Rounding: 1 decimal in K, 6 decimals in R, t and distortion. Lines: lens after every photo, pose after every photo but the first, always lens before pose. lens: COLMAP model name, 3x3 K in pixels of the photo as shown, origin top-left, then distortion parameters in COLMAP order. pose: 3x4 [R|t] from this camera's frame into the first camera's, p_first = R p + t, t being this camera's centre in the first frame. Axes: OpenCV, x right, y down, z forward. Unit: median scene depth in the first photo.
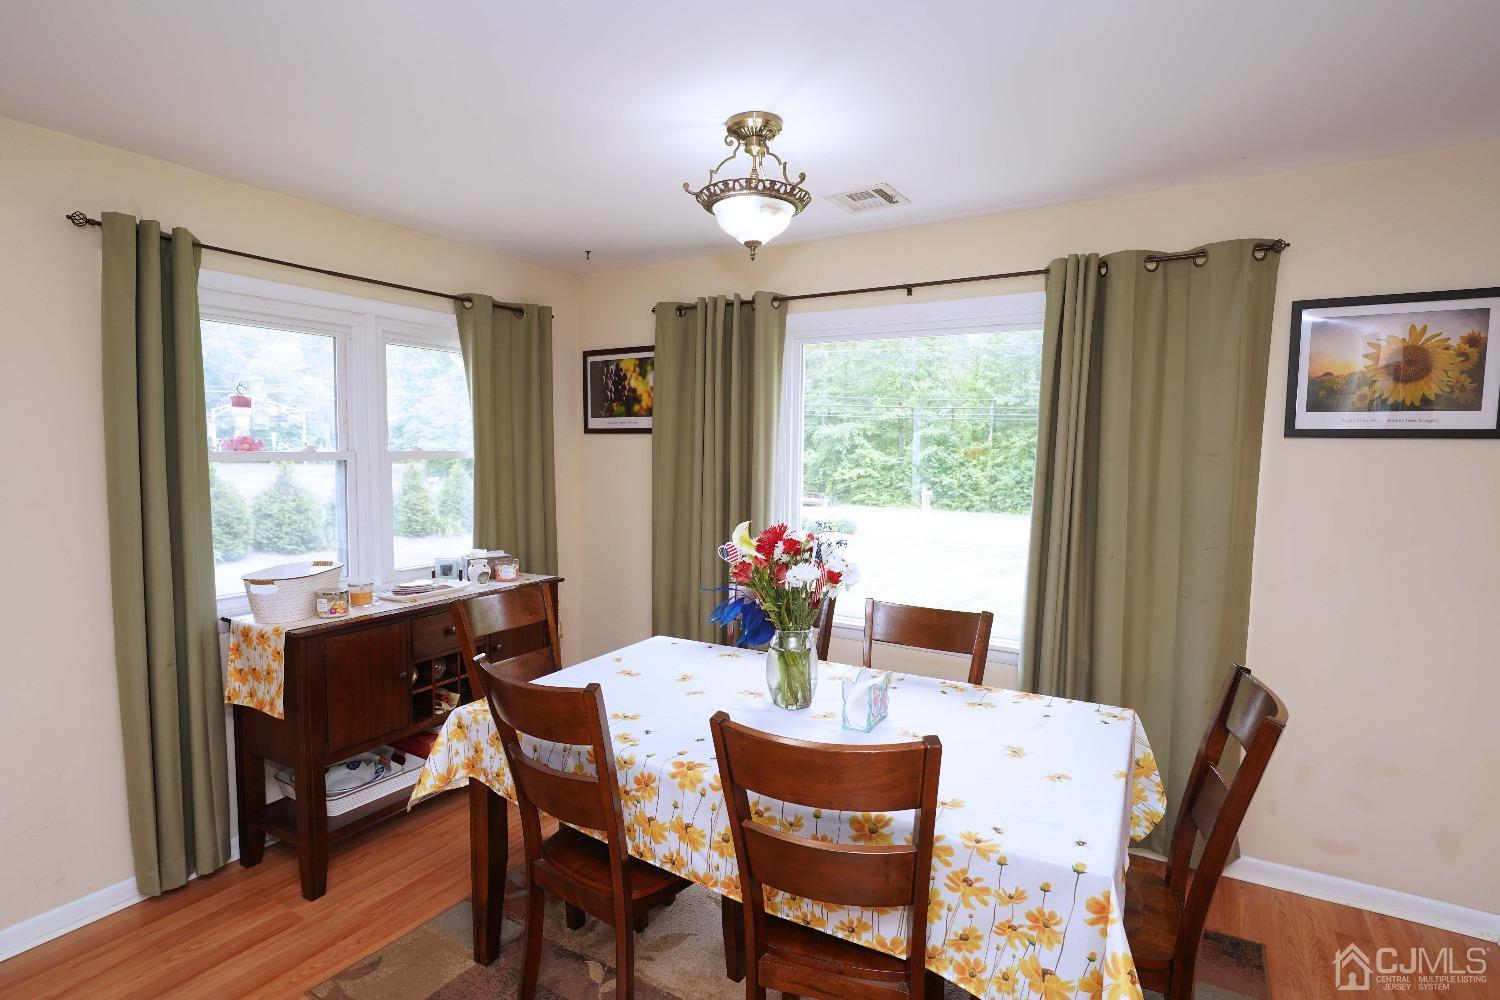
lens RADIAL K [[743.2, 0, 751.3], [0, 743.2, 502.4], [0, 0, 1]] dist [-0.007987, 0.000045]
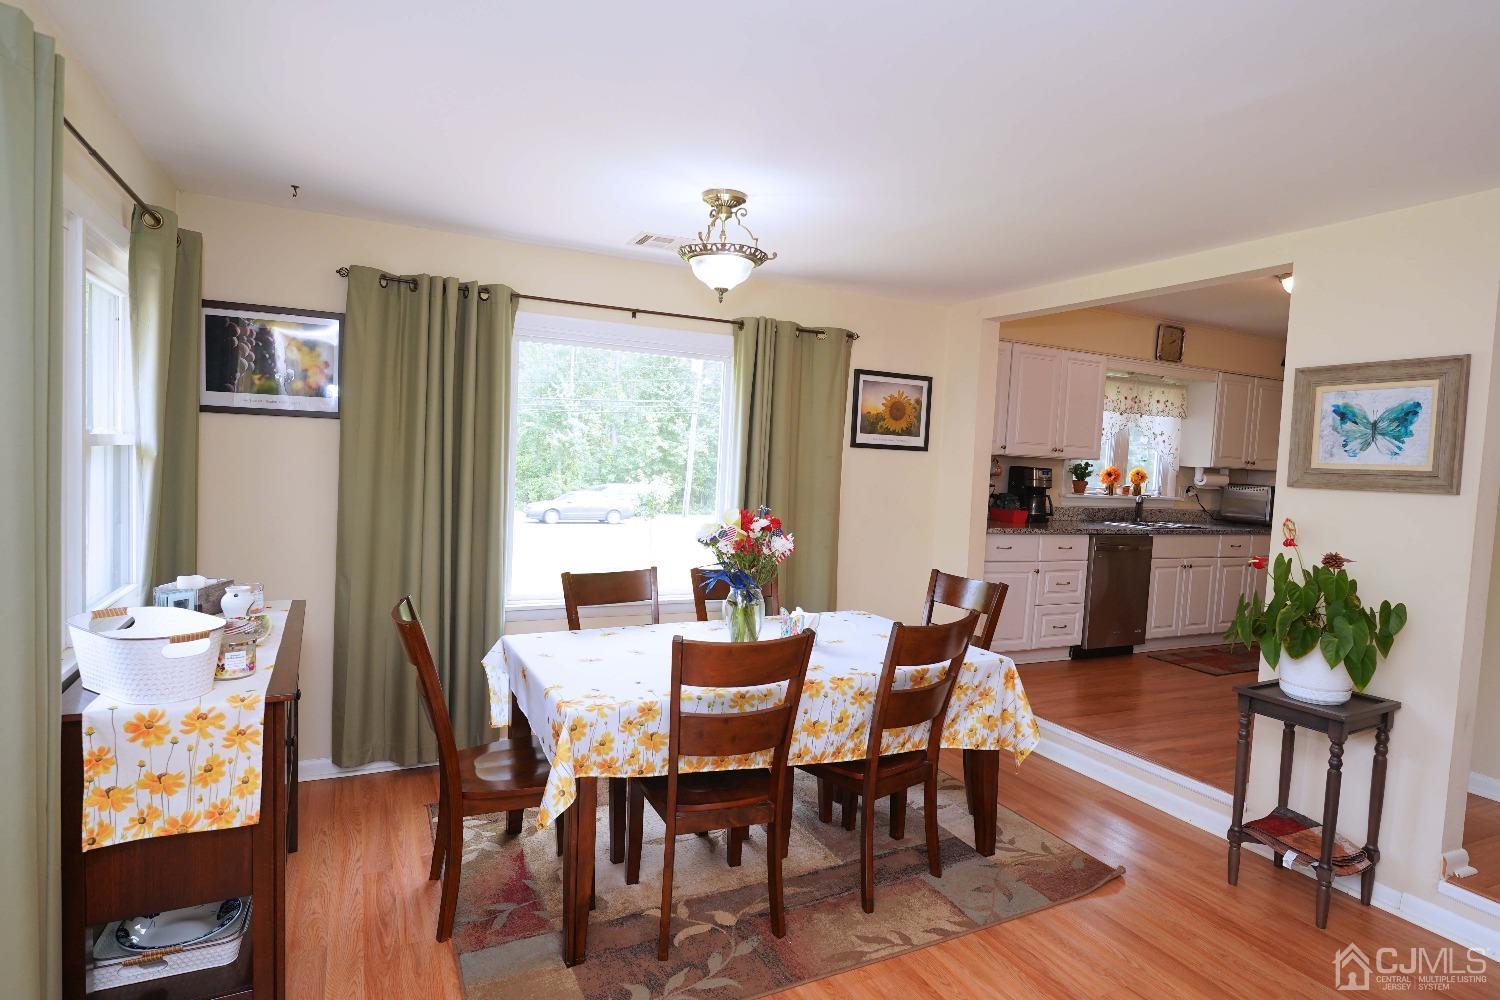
lens RADIAL K [[802.4, 0, 754.5], [0, 802.4, 498.1], [0, 0, 1]] dist [-0.000197, -0.003167]
pose [[0.543229, -0.034134, 0.838890, -0.976756], [0.024392, 0.999393, 0.024870, -0.022474], [-0.839230, 0.006953, 0.543732, 0.181412]]
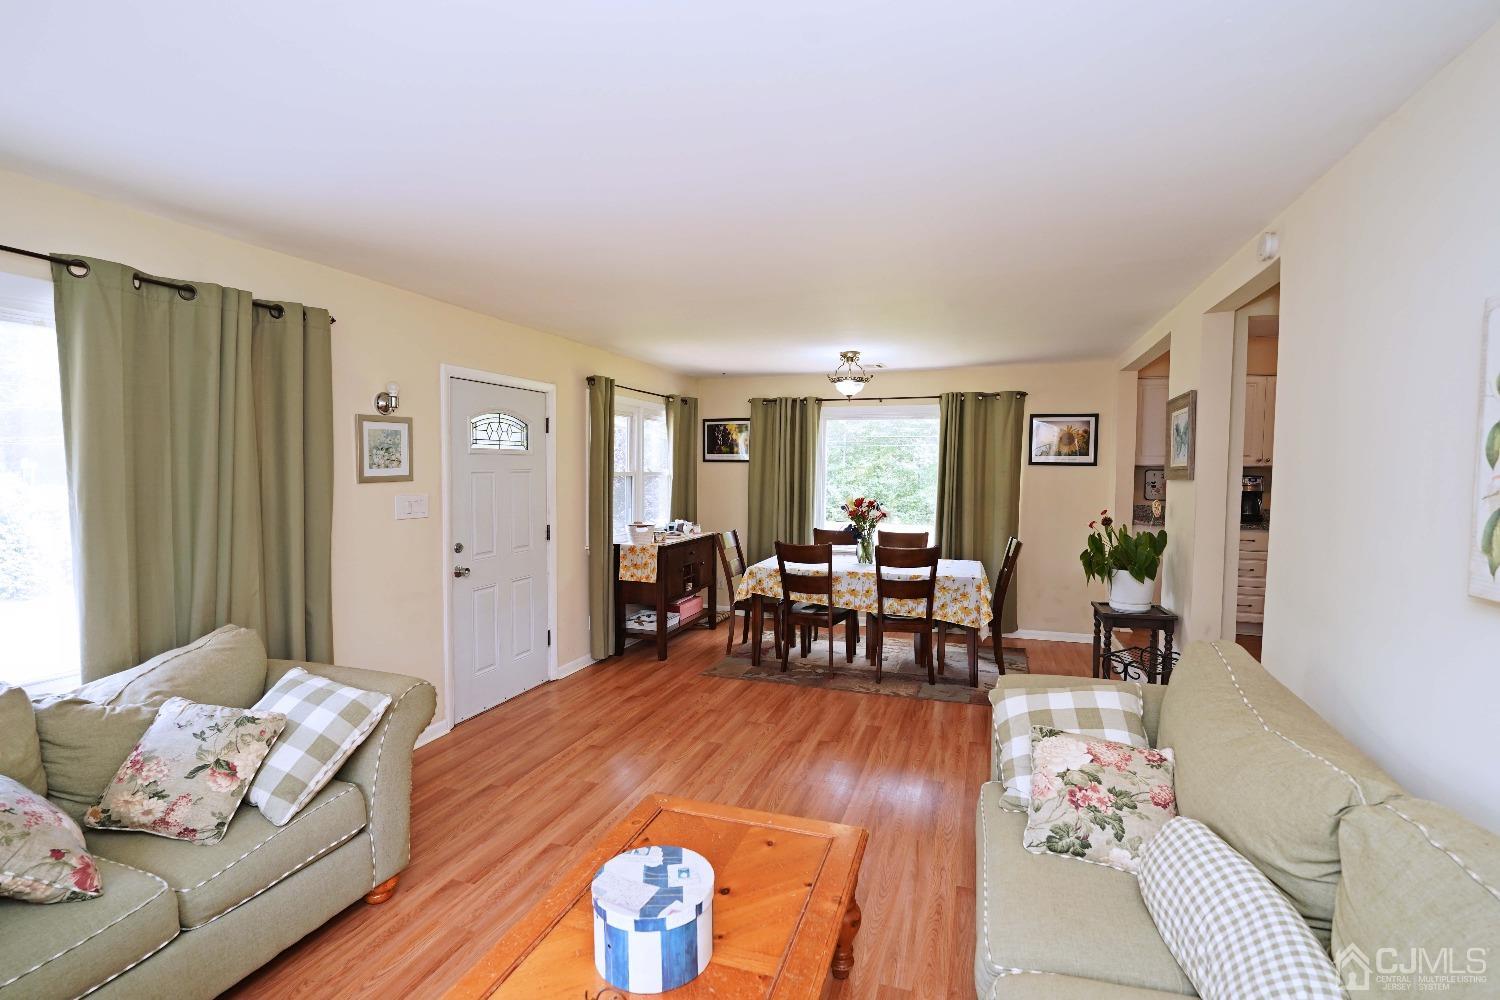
lens RADIAL K [[688.8, 0, 751.0], [0, 688.8, 501.9], [0, 0, 1]] dist [-0.014126, 0.000070]
pose [[0.981215, -0.011362, 0.192581, -0.736526], [0.016128, 0.999601, -0.023201, 0.084612], [-0.192241, 0.025872, 0.981007, -1.229686]]
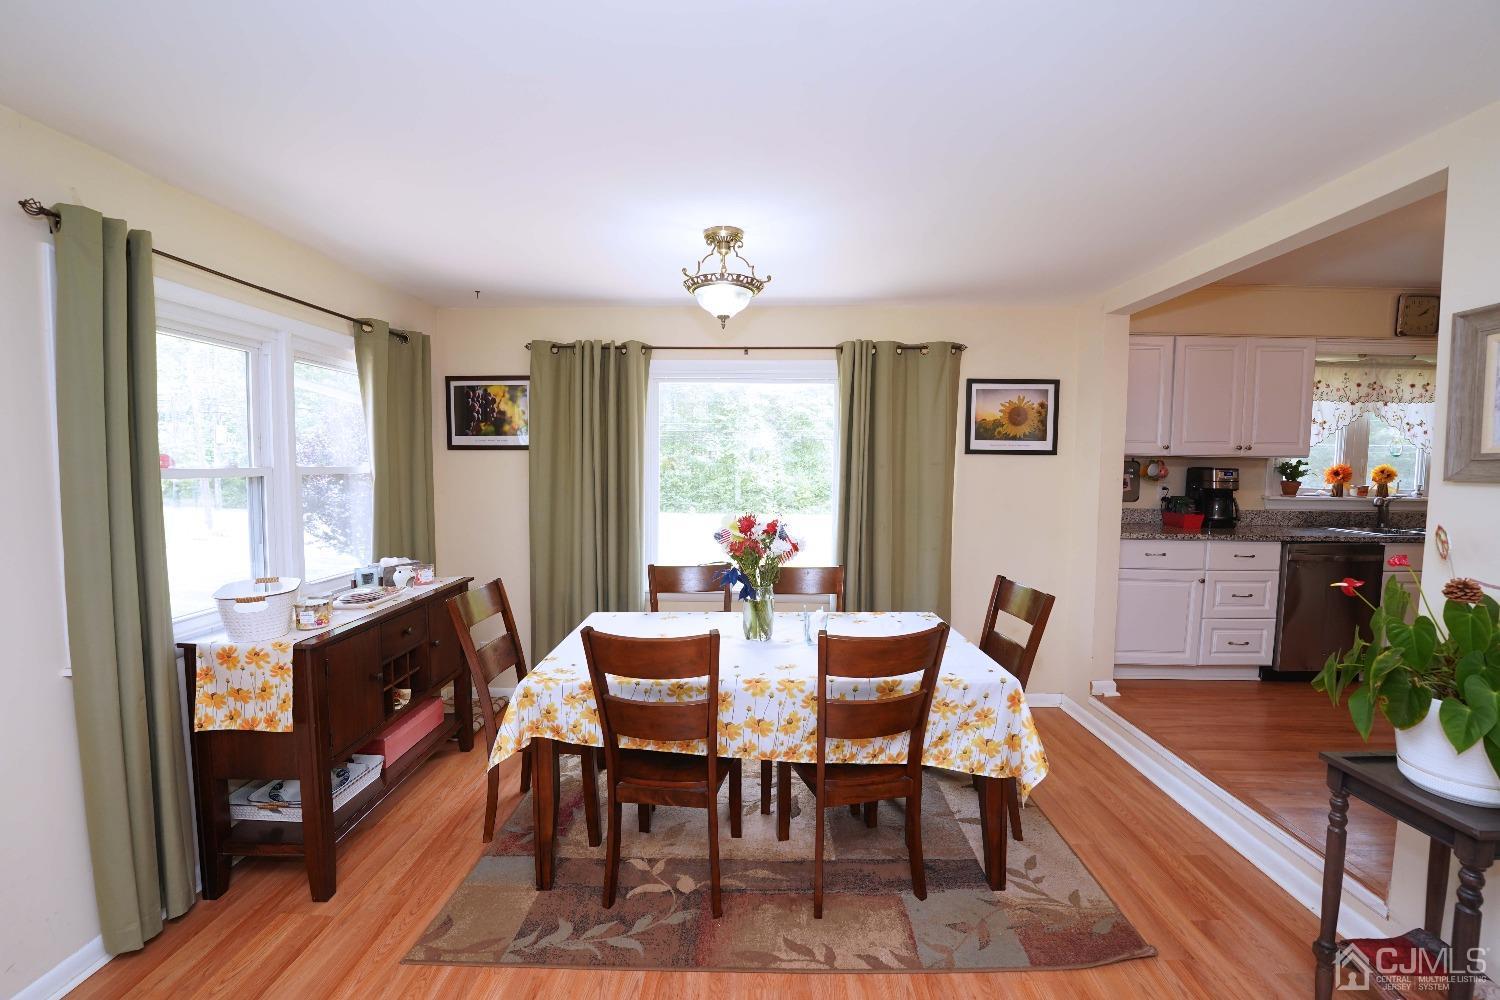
lens RADIAL K [[612.5, 0, 751.2], [0, 612.5, 501.0], [0, 0, 1]] dist [-0.028012, 0.001354]
pose [[0.870765, -0.036327, 0.490356, -0.463340], [0.040363, 0.999182, 0.002347, 0.000824], [-0.490040, 0.017748, 0.871519, -0.029885]]
